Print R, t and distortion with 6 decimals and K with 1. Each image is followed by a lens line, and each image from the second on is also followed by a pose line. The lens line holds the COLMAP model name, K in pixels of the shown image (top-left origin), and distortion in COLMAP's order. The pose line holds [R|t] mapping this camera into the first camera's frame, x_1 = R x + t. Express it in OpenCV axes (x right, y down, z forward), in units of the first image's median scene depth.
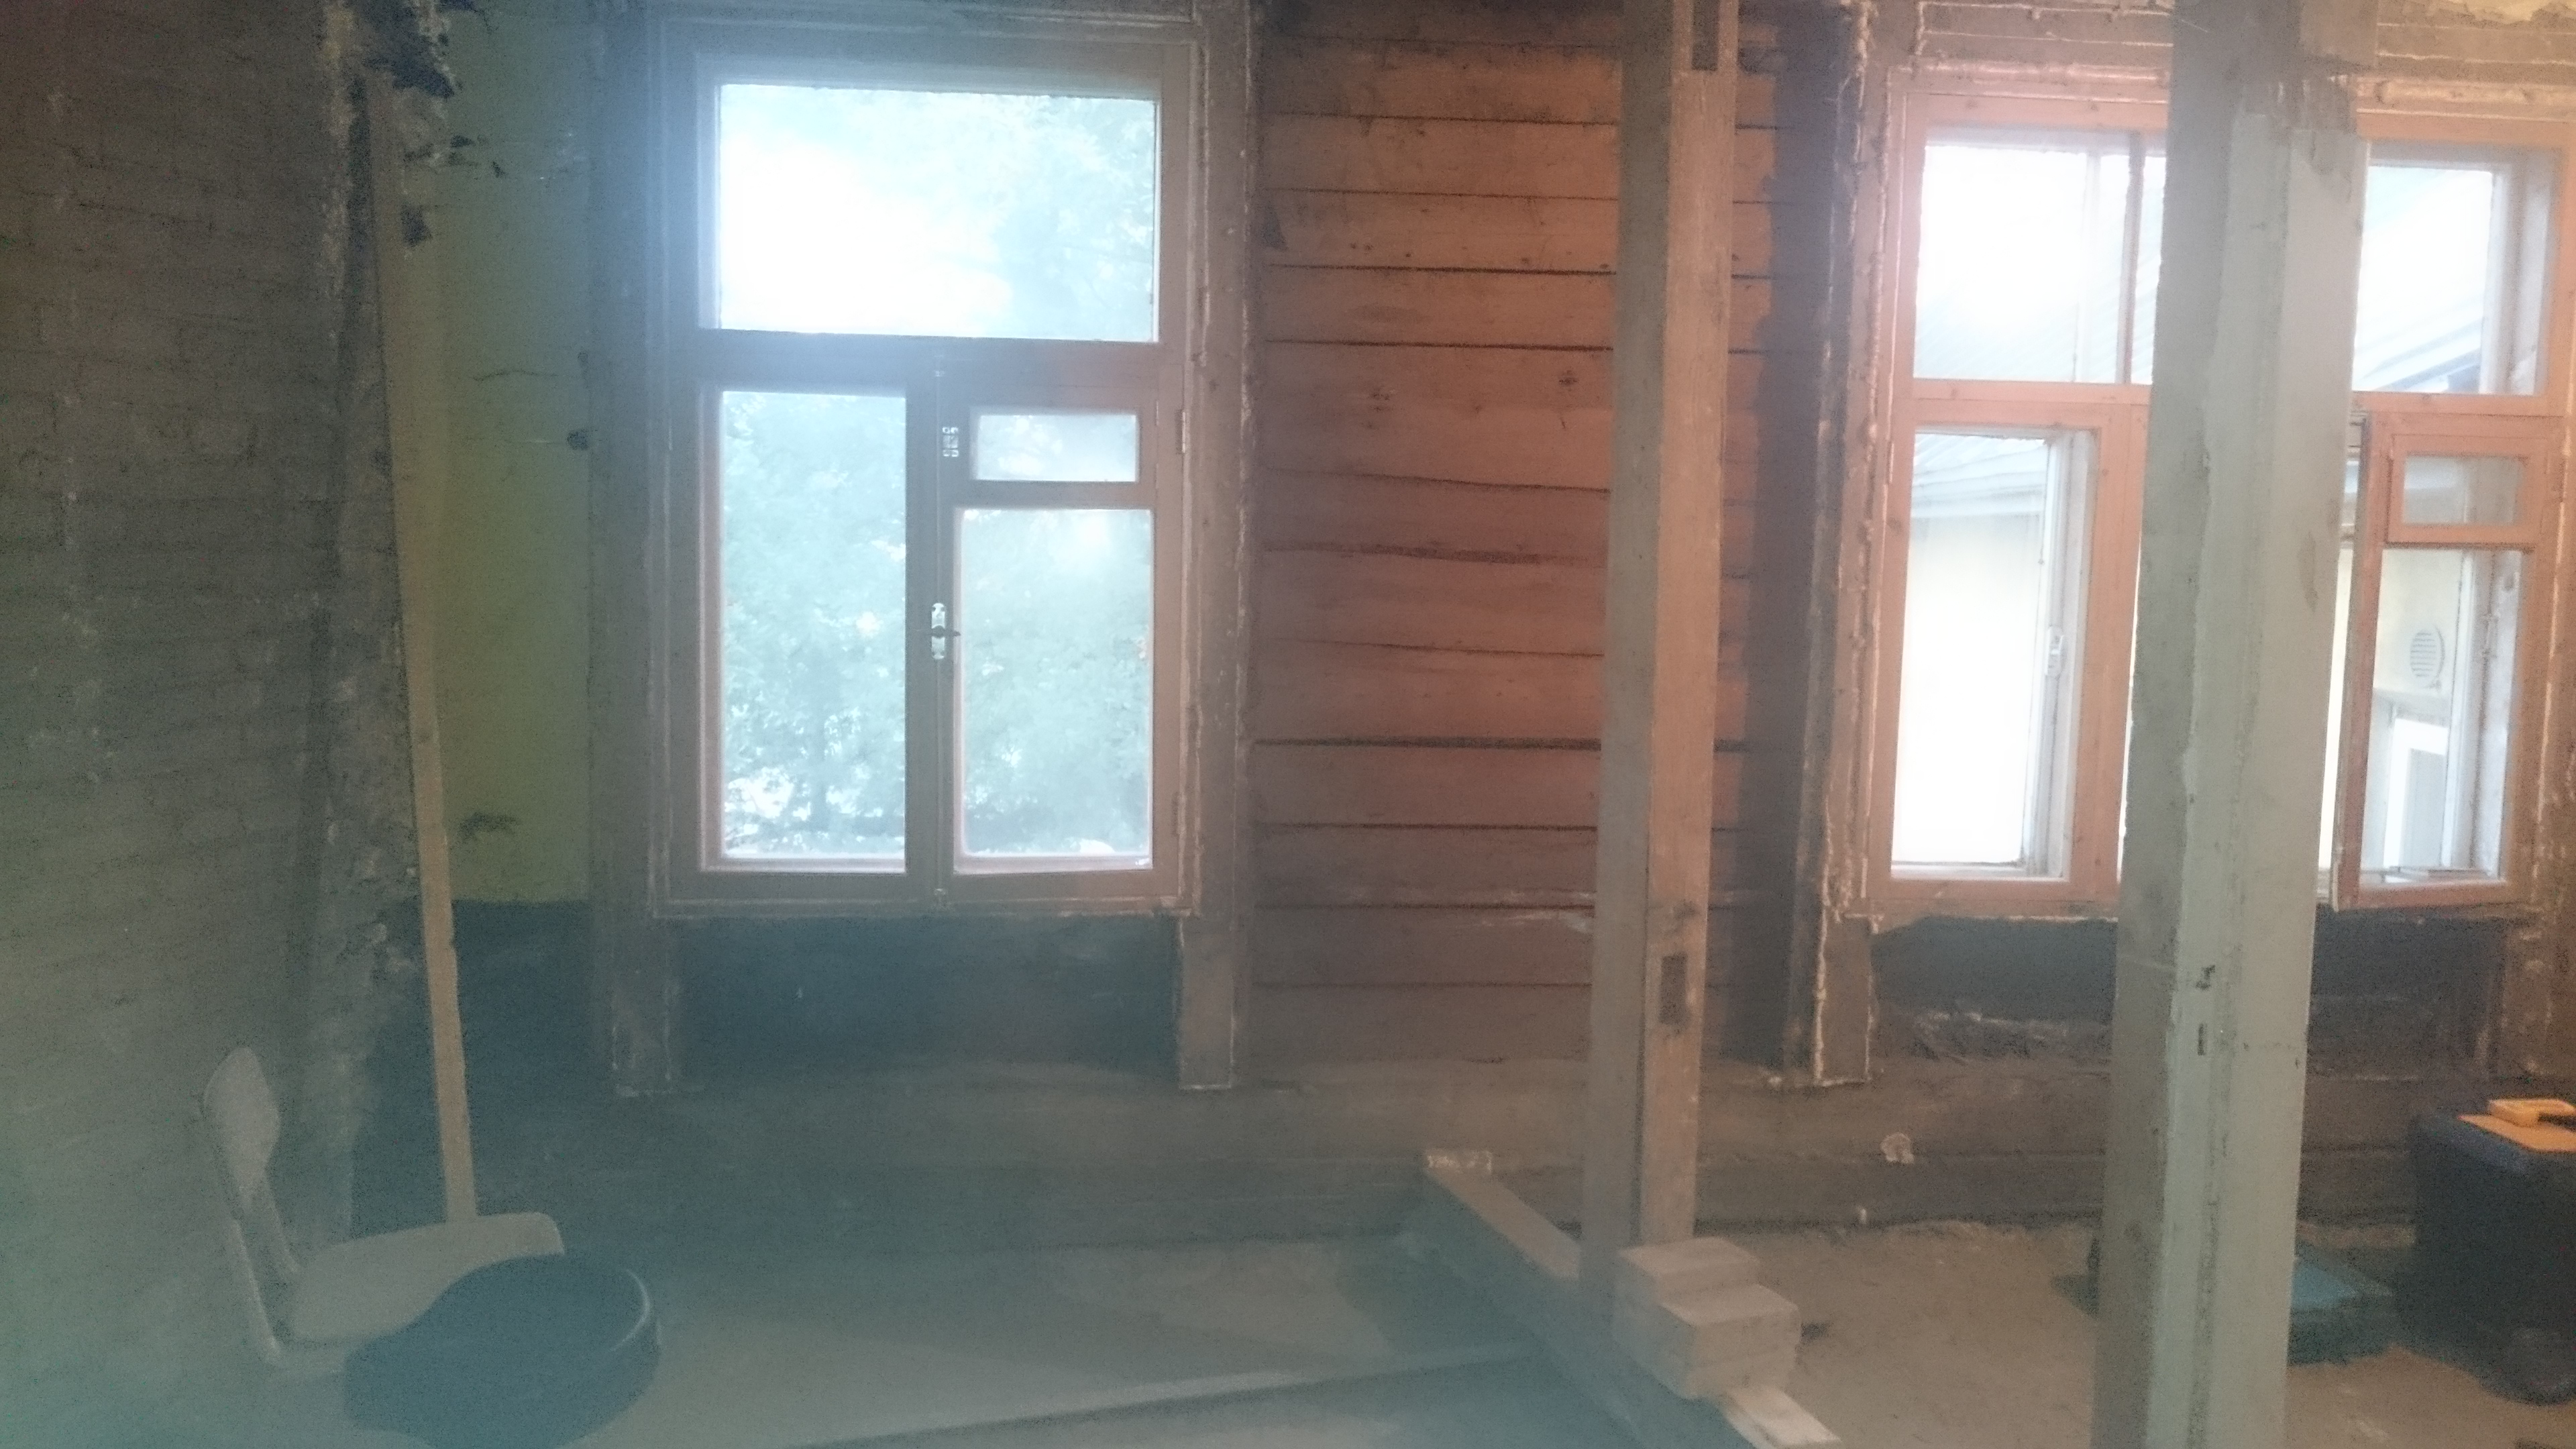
lens RADIAL K [[1977.4, 0, 1299.1], [0, 1977.4, 697.1], [0, 0, 1]] dist [0.043329, 0.008072]
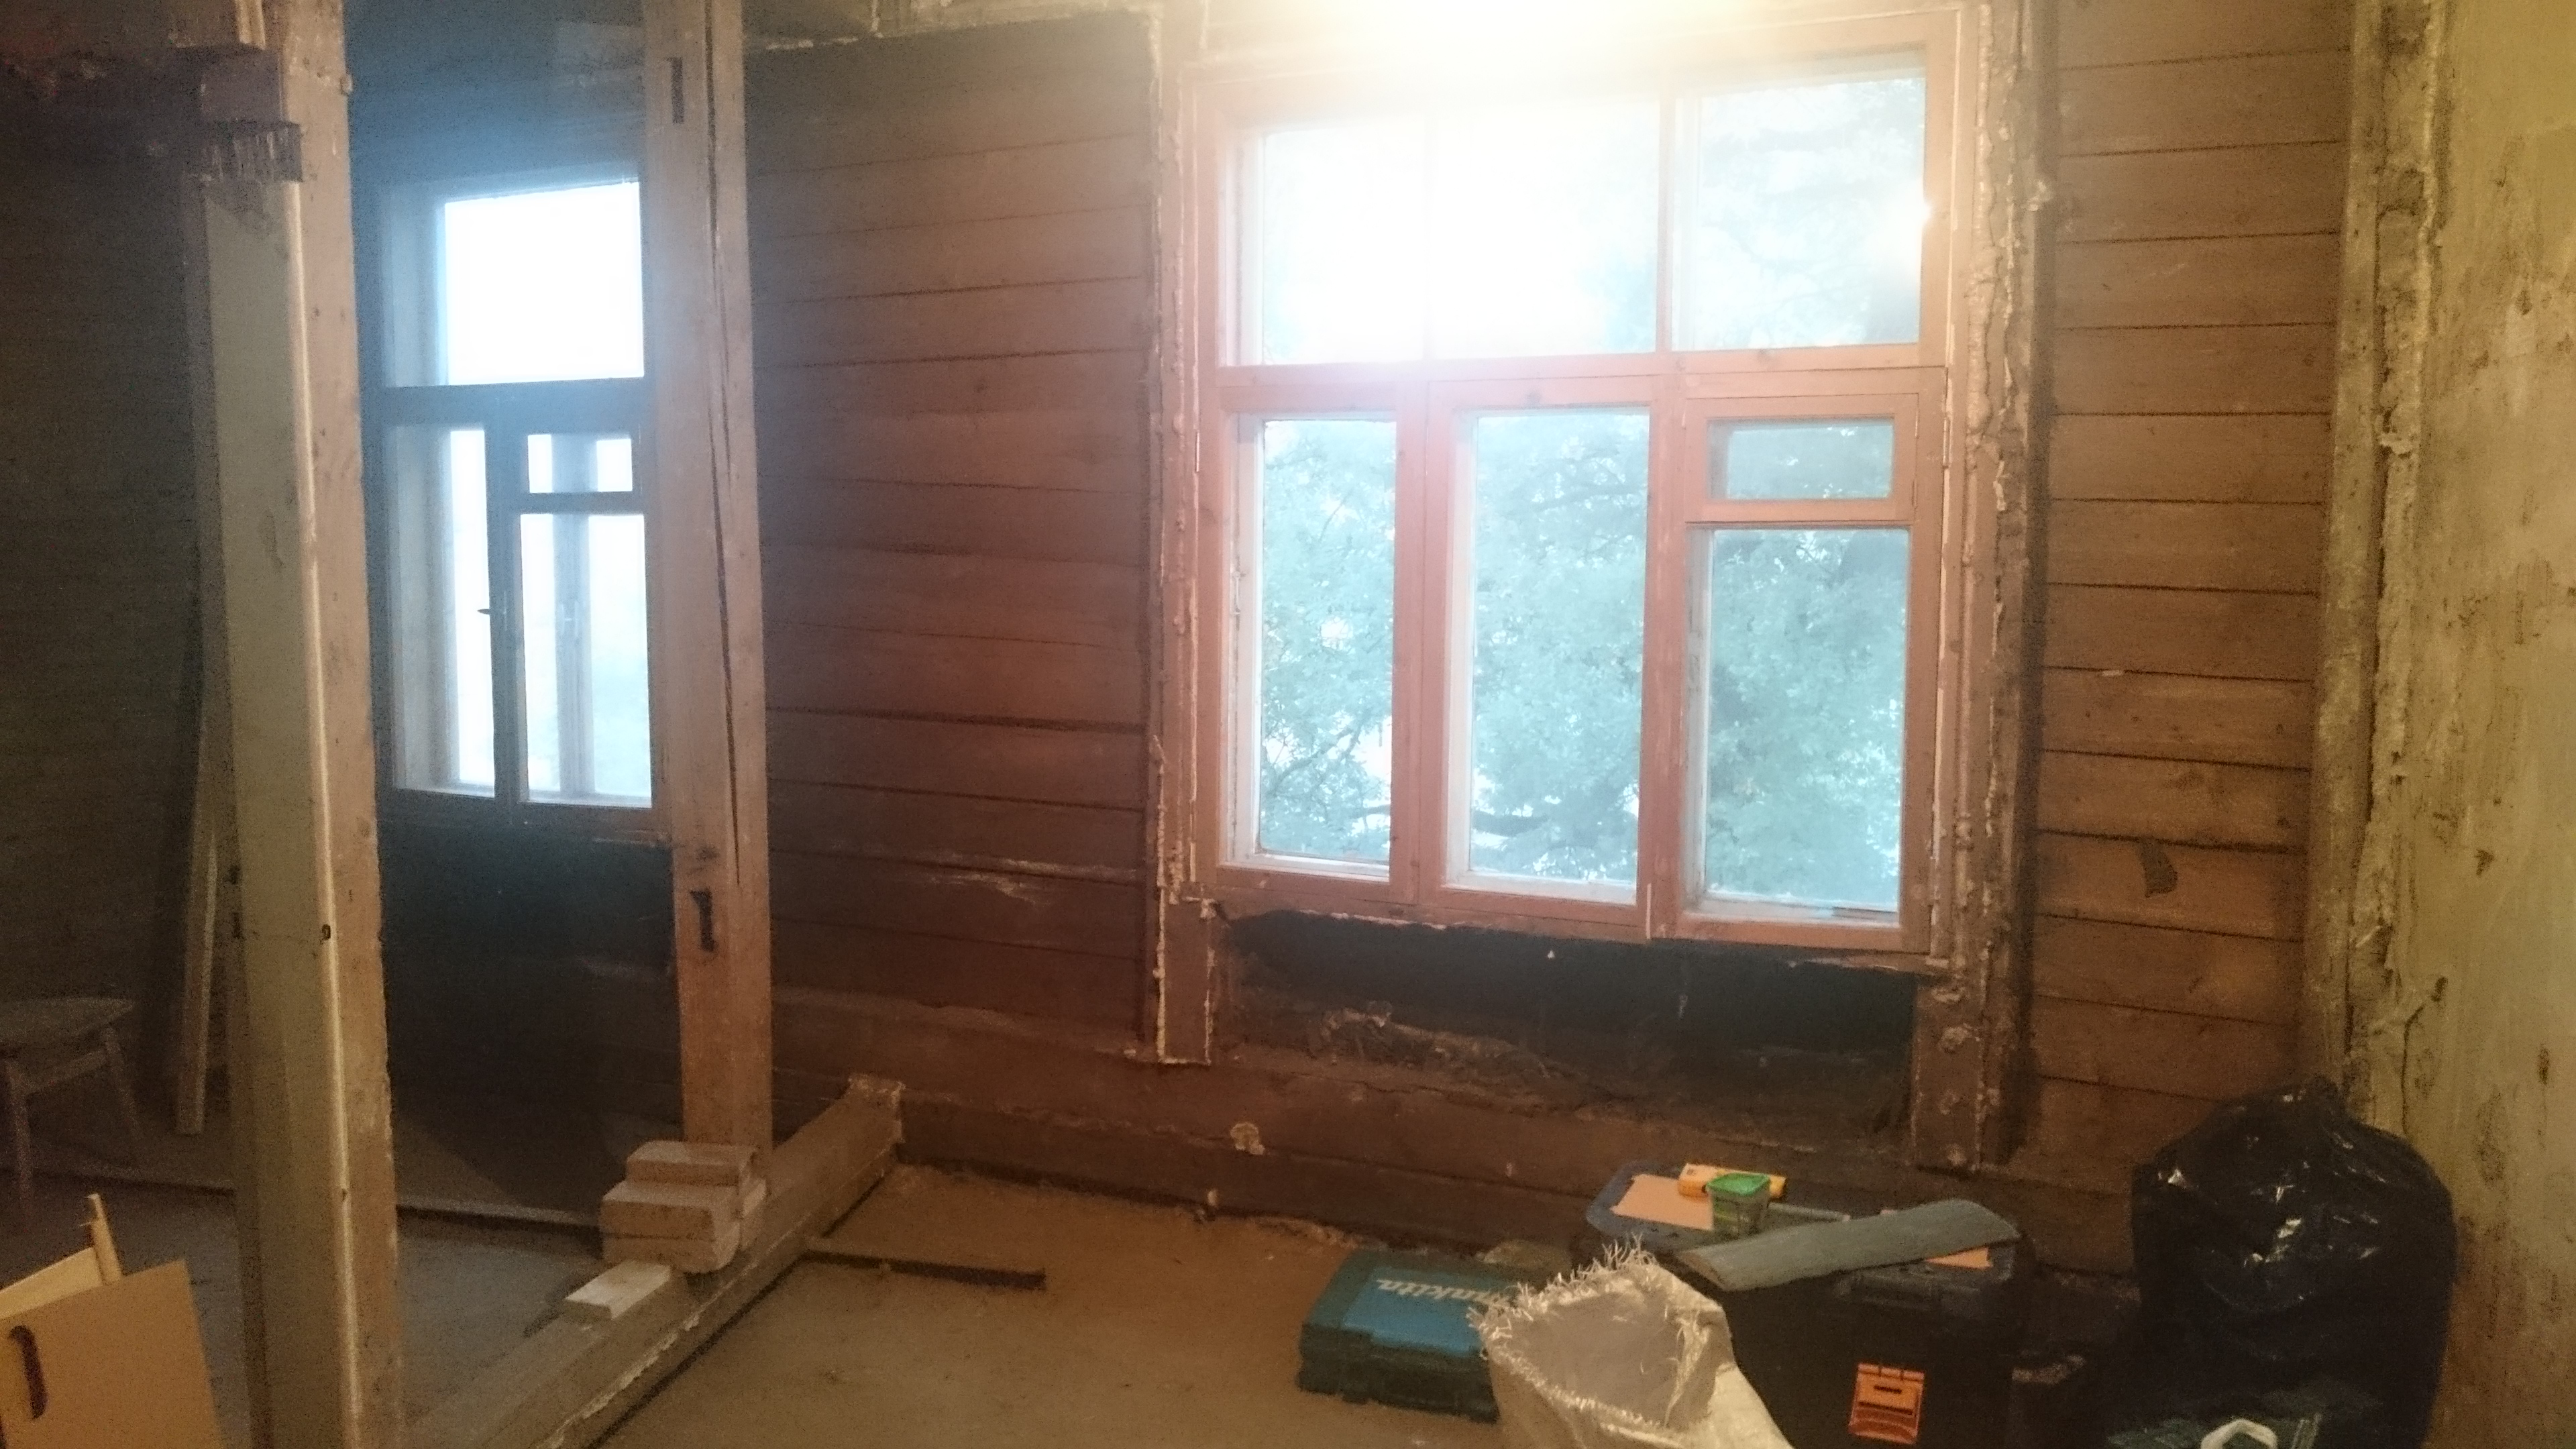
lens RADIAL K [[1977.4, 0, 1215.3], [0, 1977.4, 699.2], [0, 0, 1]] dist [0.043329, 0.008072]
pose [[0.833625, 0.029251, -0.551556, 0.849131], [-0.032339, 0.999468, 0.004128, 0.003506], [0.551384, 0.014395, 0.834128, 0.162589]]
